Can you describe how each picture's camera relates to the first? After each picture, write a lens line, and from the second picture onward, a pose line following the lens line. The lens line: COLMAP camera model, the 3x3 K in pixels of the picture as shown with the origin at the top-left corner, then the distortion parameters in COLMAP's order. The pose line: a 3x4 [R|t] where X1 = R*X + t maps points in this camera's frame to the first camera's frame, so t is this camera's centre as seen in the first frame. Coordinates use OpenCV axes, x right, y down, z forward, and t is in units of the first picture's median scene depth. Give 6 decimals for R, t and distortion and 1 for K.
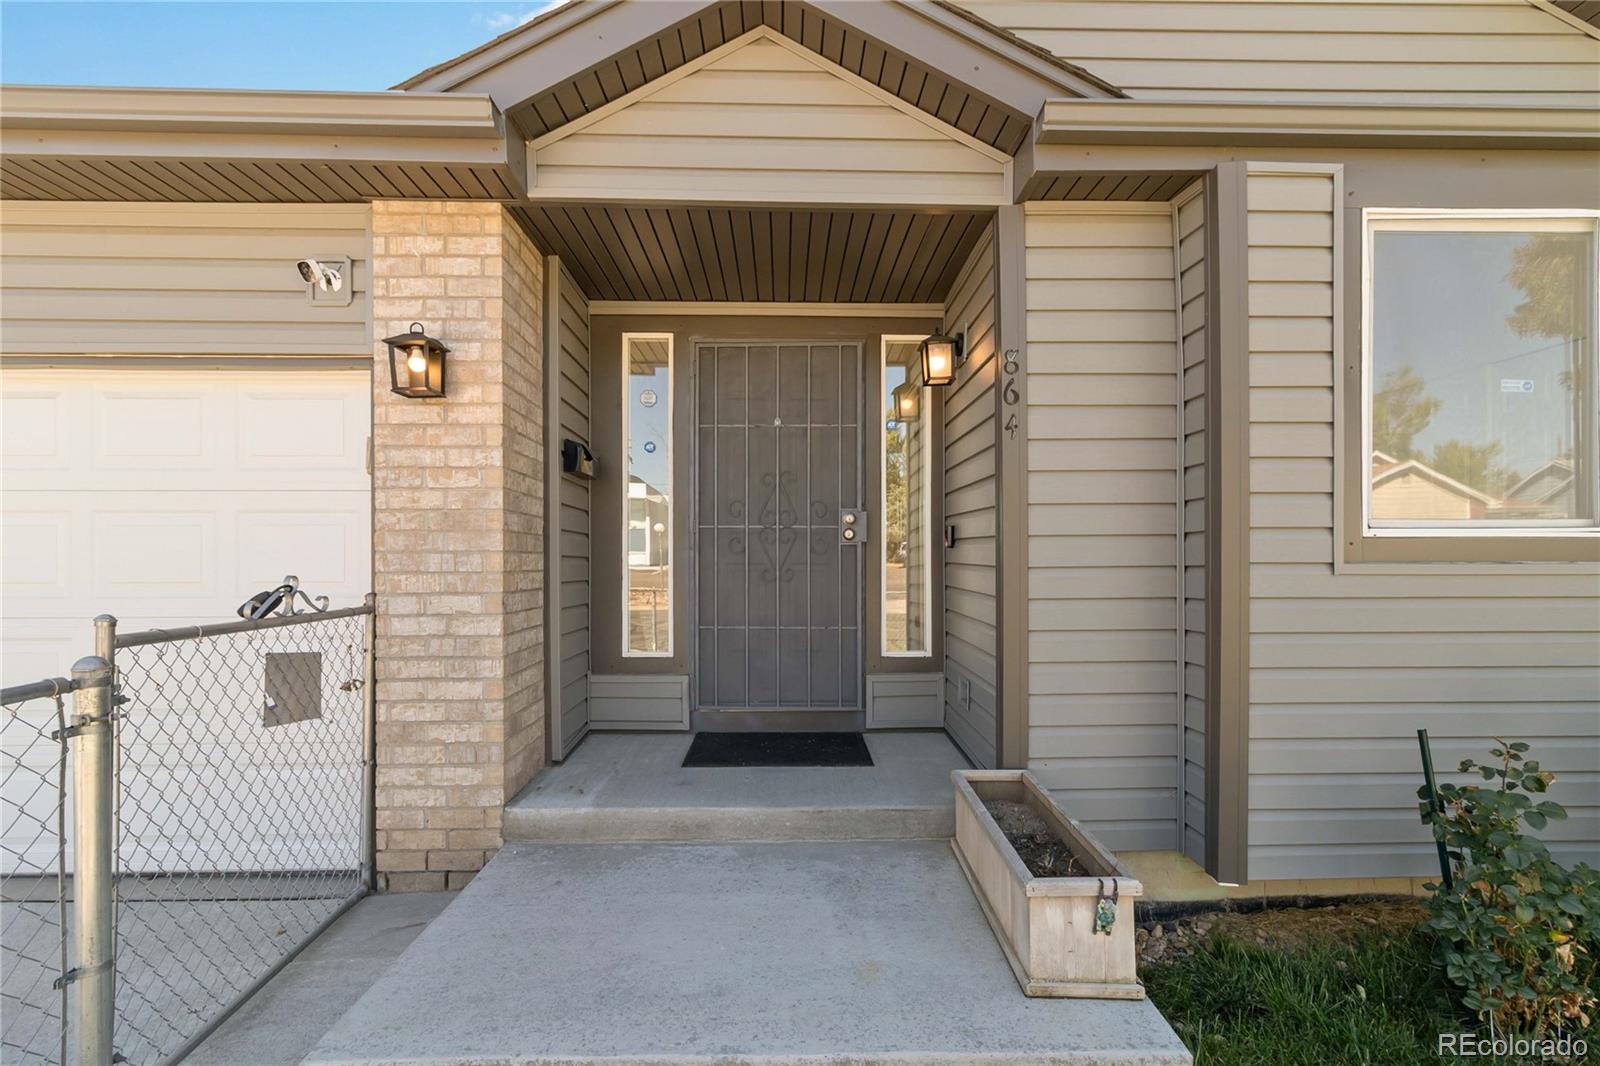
lens RADIAL K [[743.9, 0, 794.5], [0, 743.9, 563.1], [0, 0, 1]] dist [0.002107, 0.000703]
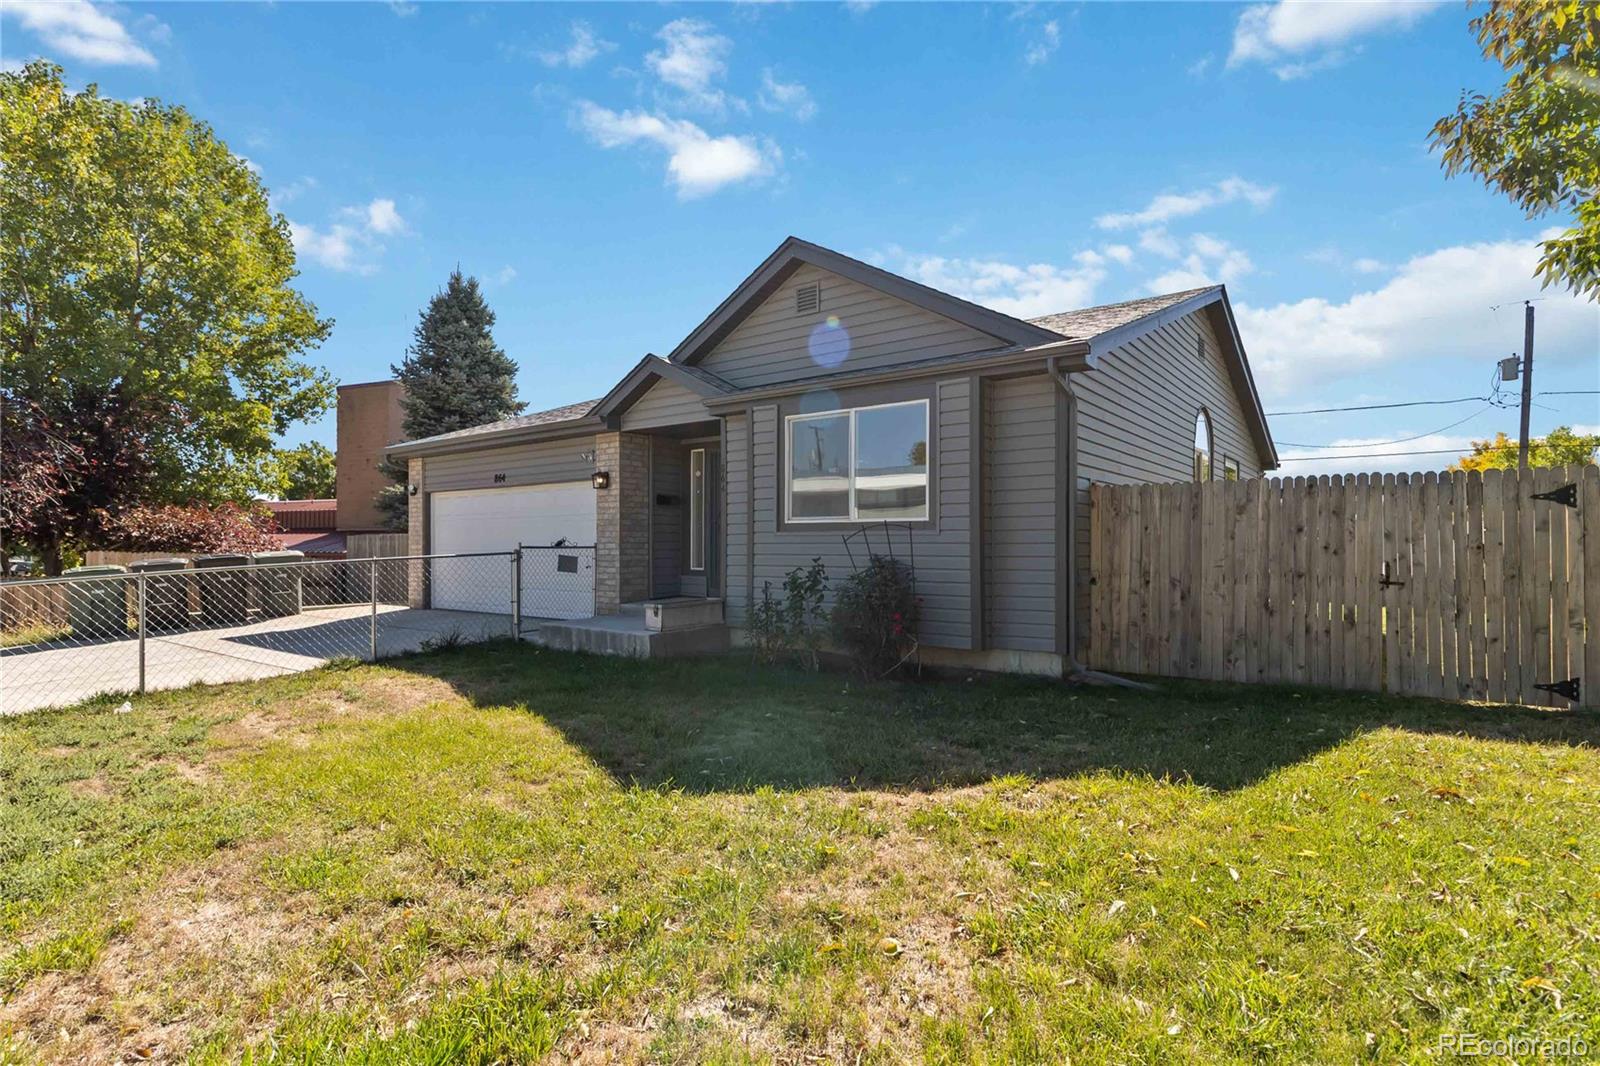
lens RADIAL K [[778.1, 0, 815.7], [0, 778.1, 542.0], [0, 0, 1]] dist [0.001764, 0.001235]
pose [[0.786873, 0.000522, -0.617115, 2.661823], [-0.000802, 1.000000, -0.000177, 0.038027], [0.617115, 0.000634, 0.786873, -1.345088]]
